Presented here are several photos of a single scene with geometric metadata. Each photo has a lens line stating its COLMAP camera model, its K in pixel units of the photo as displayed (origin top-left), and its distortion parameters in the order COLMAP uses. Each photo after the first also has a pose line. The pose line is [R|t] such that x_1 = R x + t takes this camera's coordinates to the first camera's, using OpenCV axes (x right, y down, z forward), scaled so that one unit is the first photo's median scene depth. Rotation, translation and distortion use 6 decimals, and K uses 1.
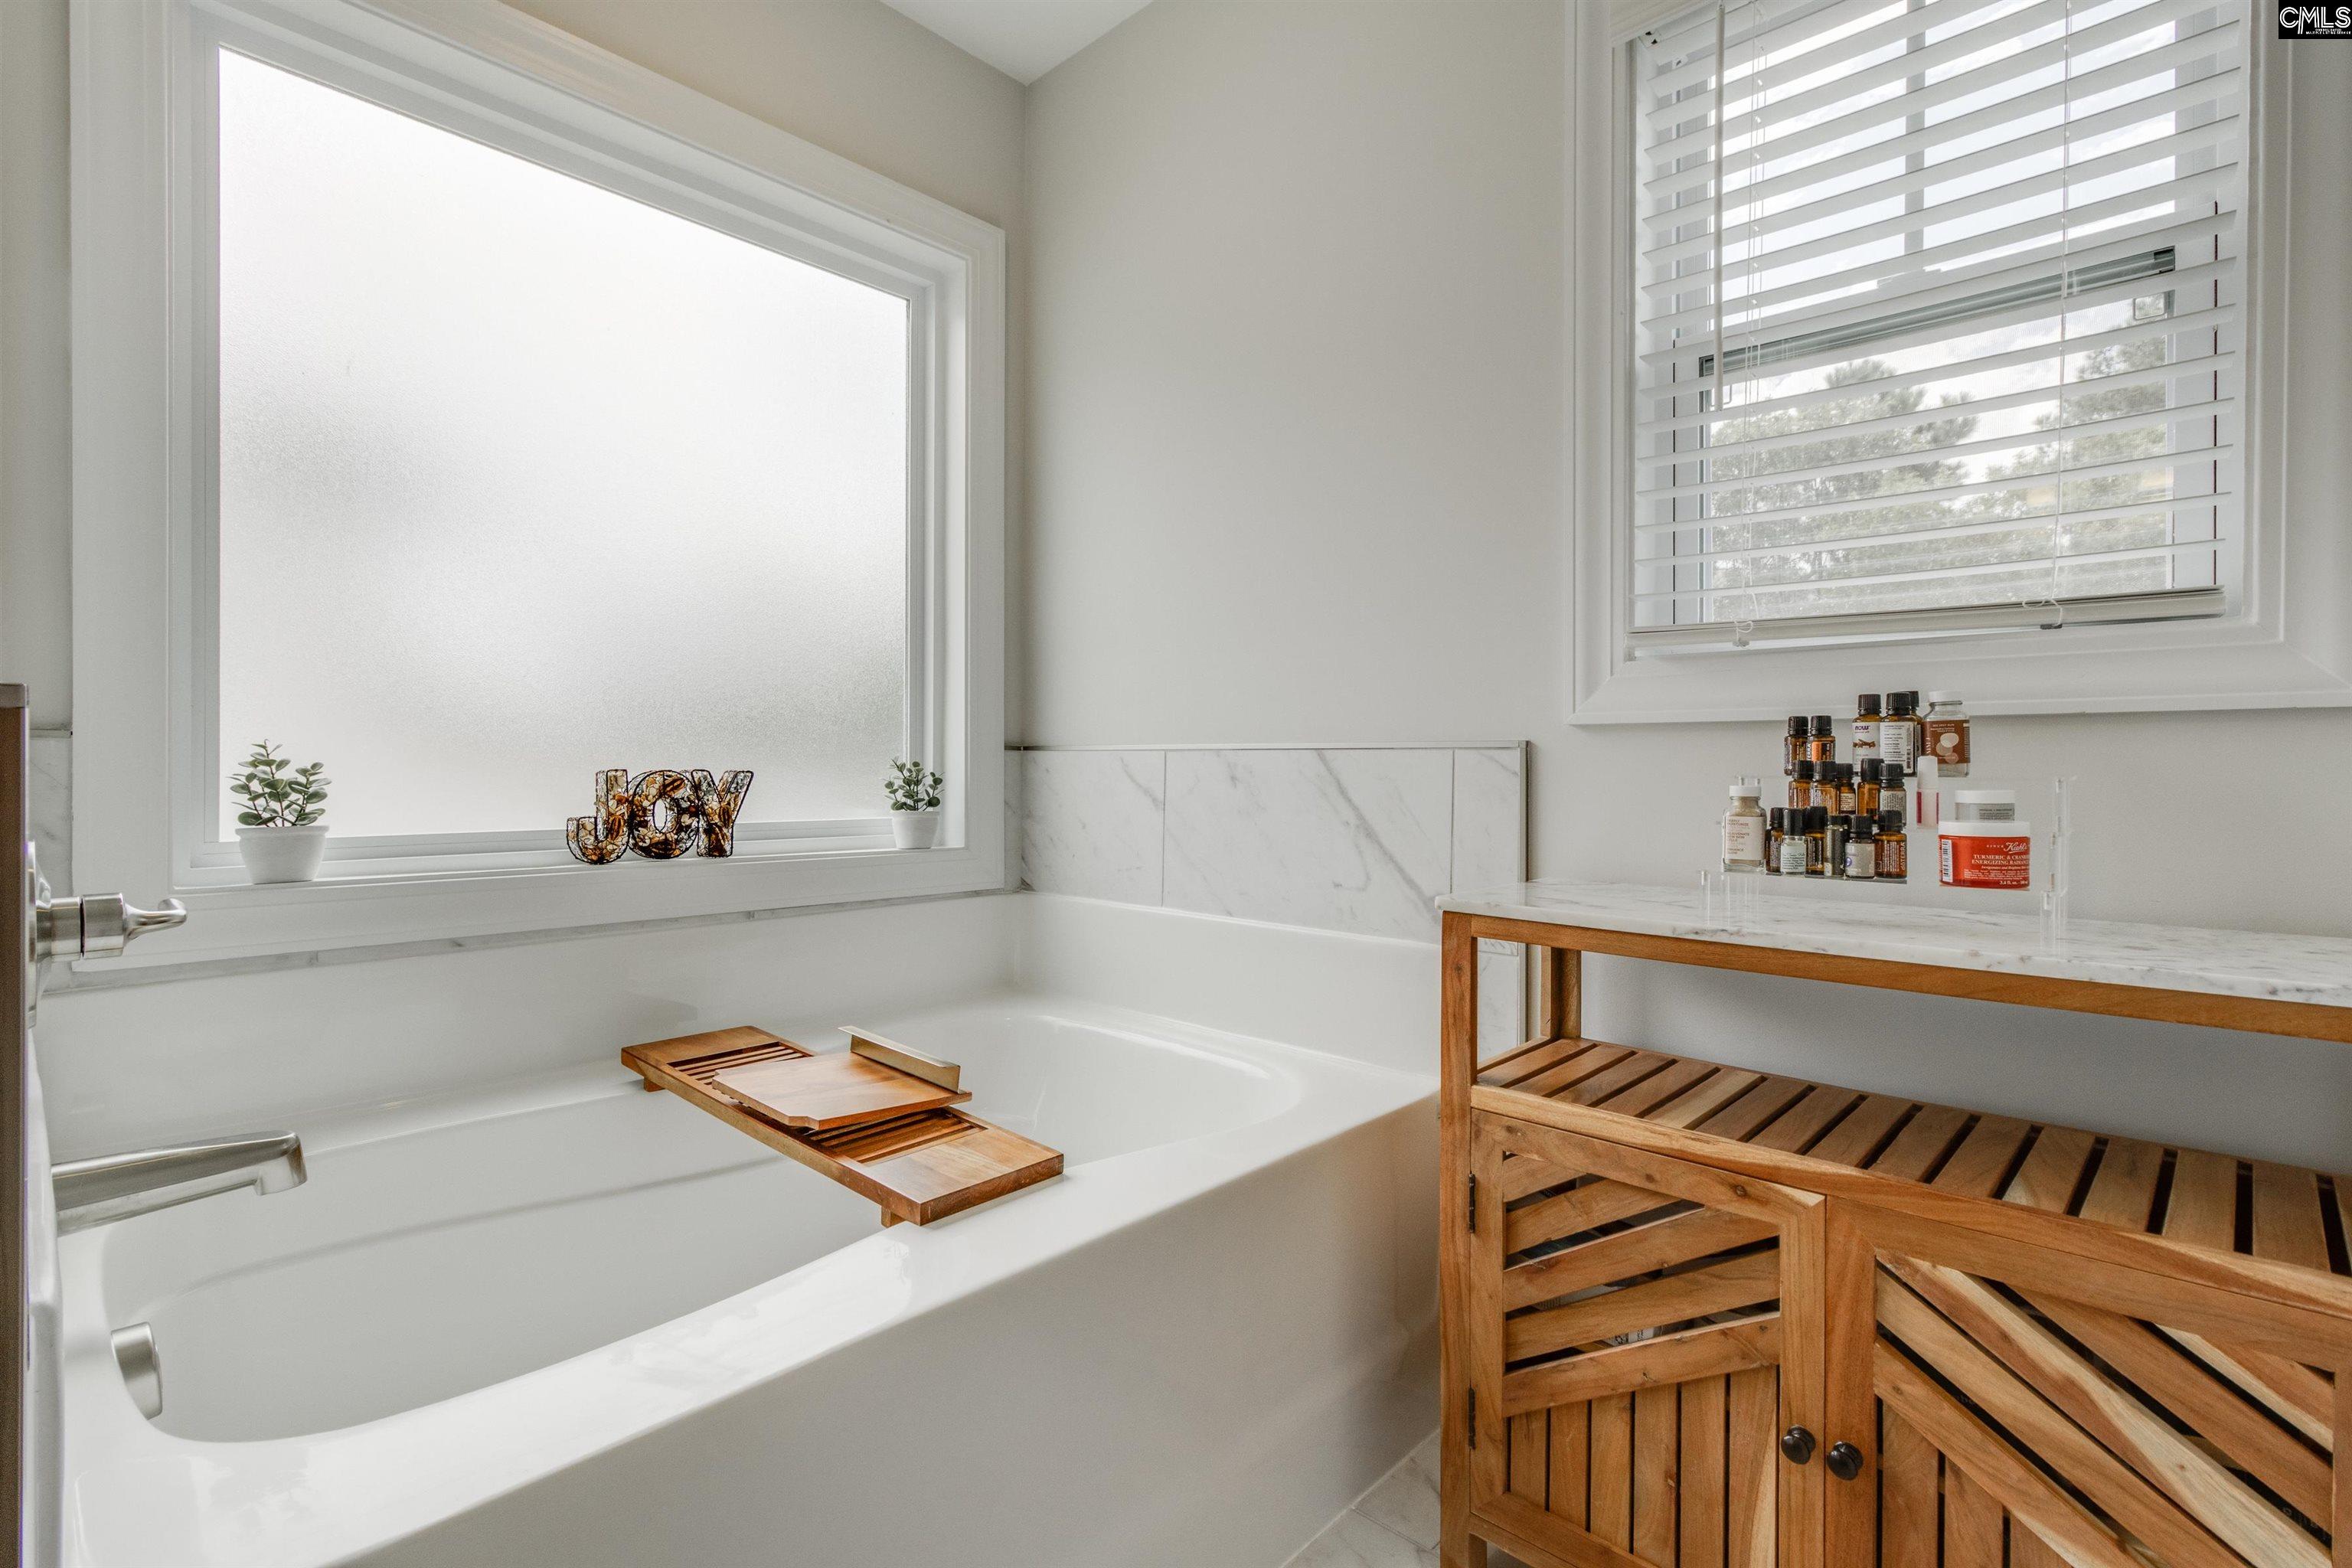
lens RADIAL K [[1085.5, 0, 1186.4], [0, 1085.5, 776.3], [0, 0, 1]] dist [0.000738, -0.000561]
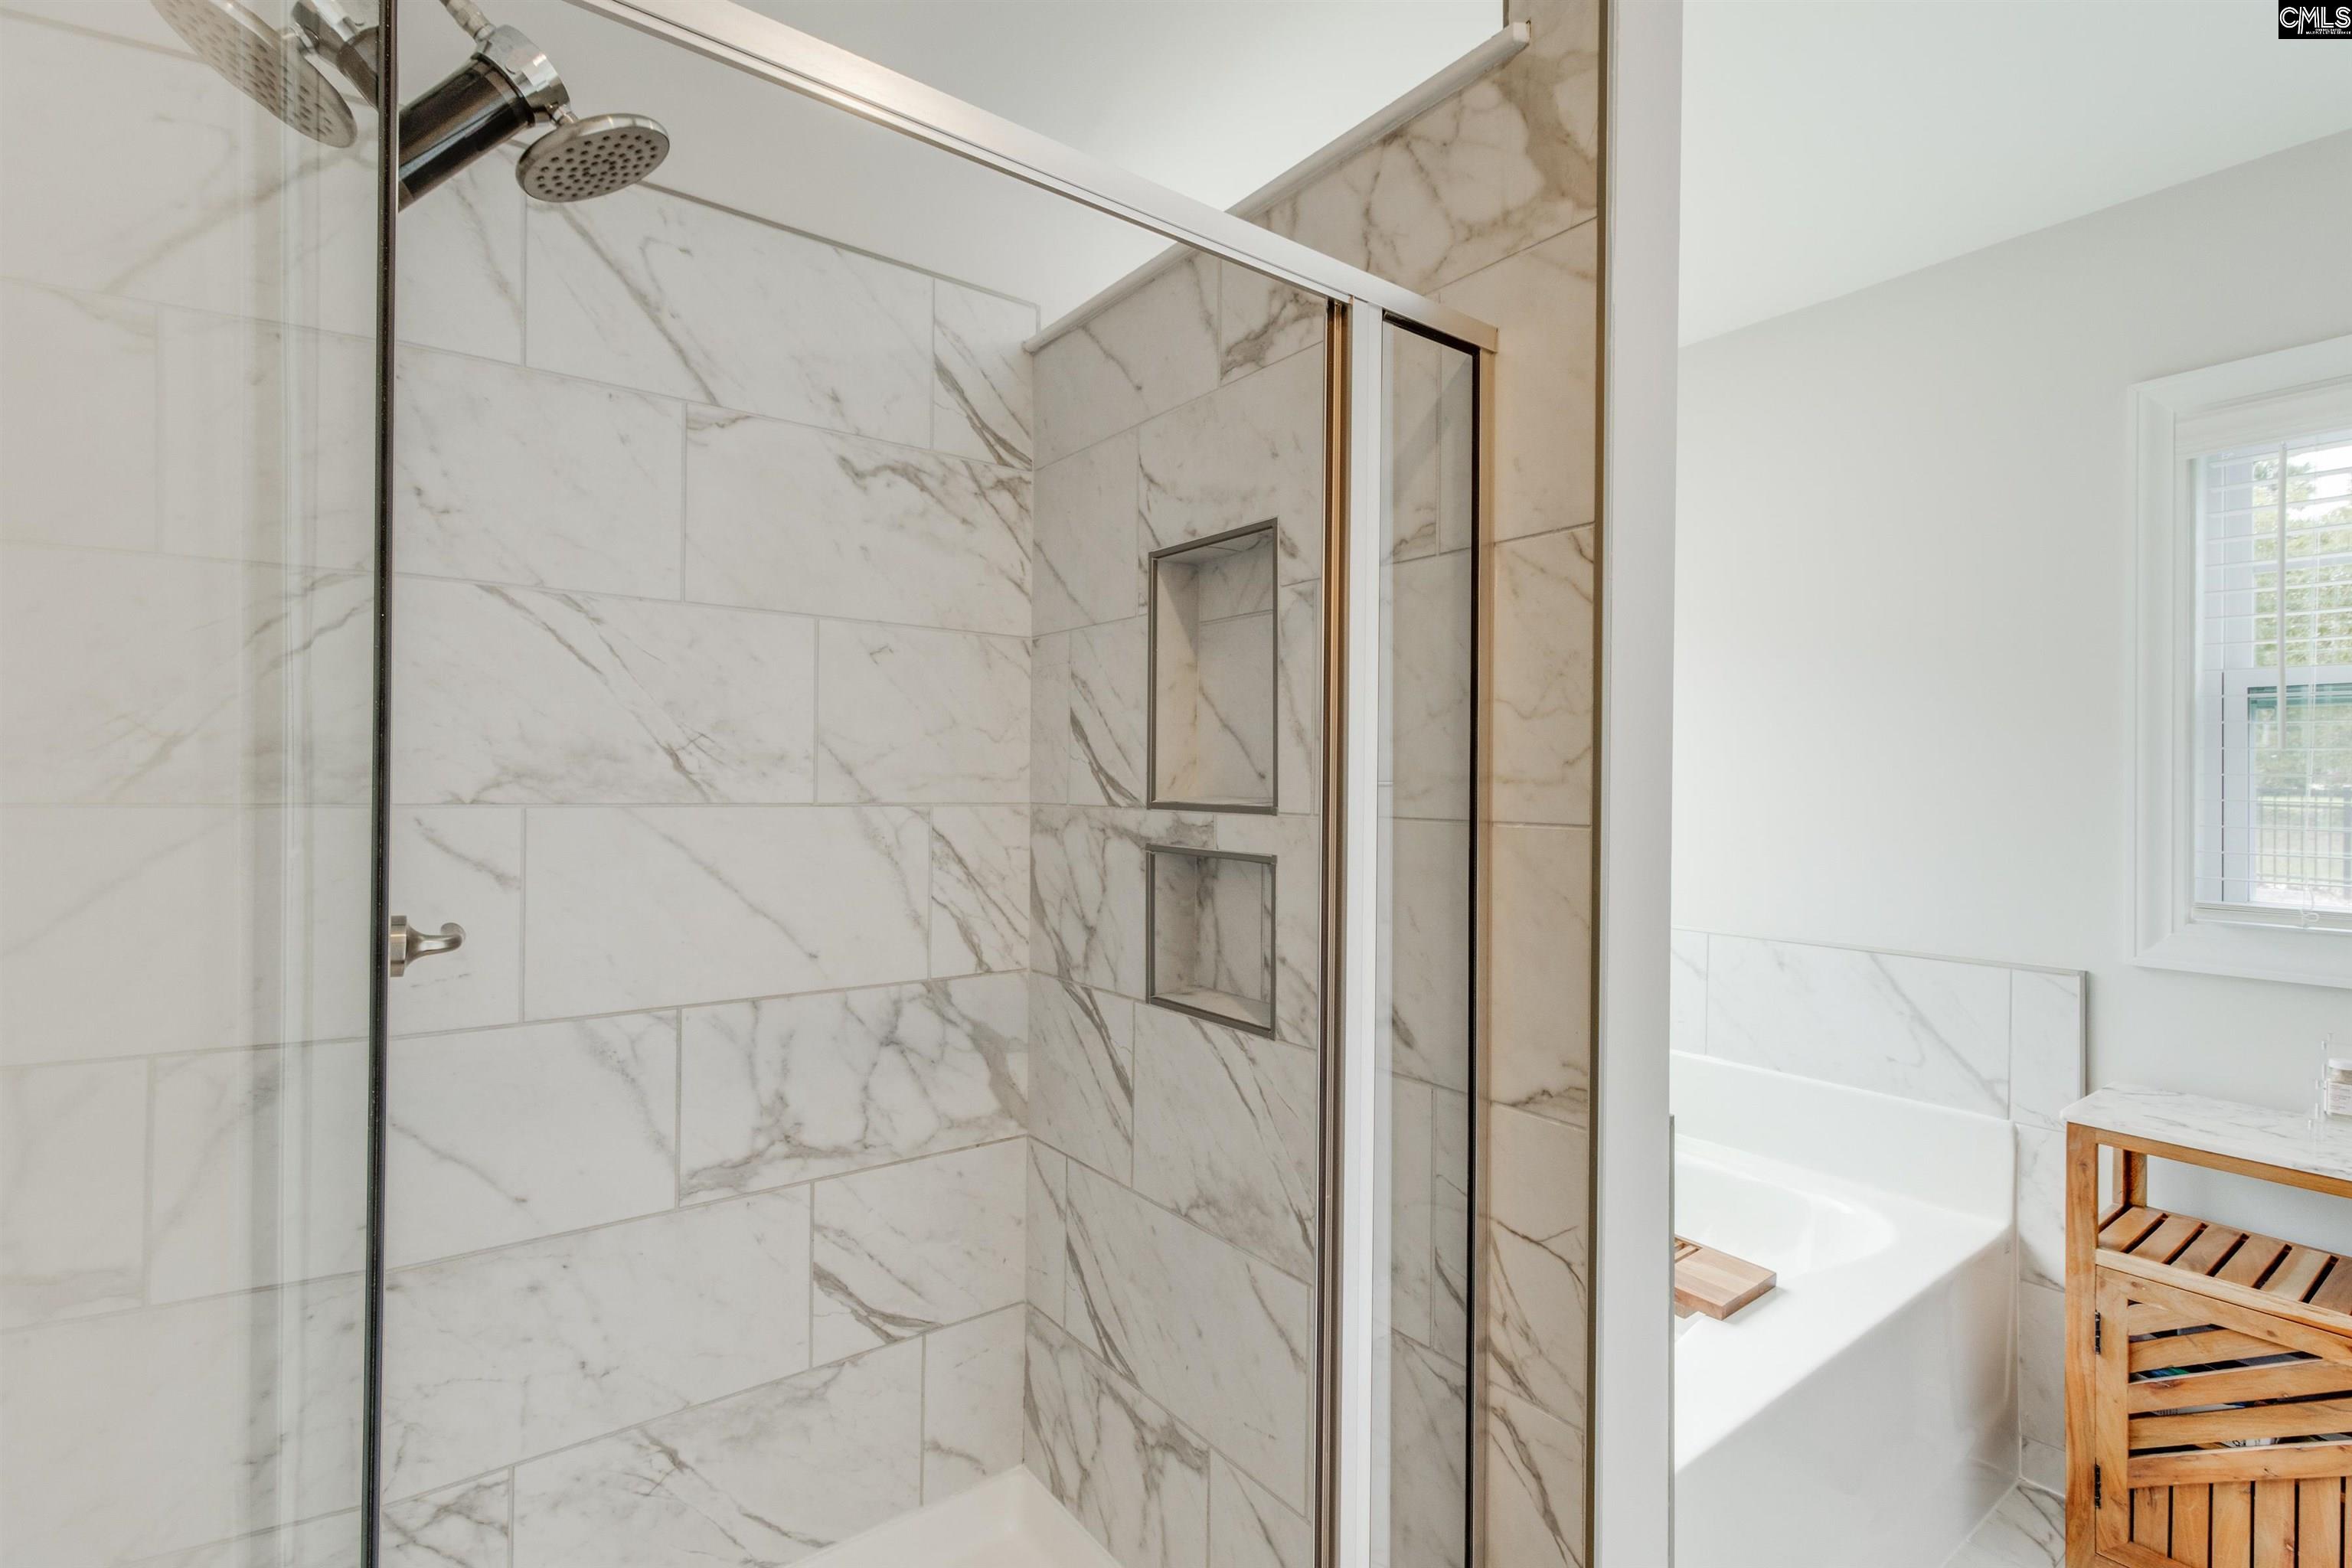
lens RADIAL K [[1085.5, 0, 1166.1], [0, 1085.5, 780.2], [0, 0, 1]] dist [0.000738, -0.000561]
pose [[0.983705, 0.000342, -0.179790, -0.685022], [-0.001649, 0.999973, -0.007121, -0.318167], [0.179782, 0.007301, 0.983679, -0.620340]]
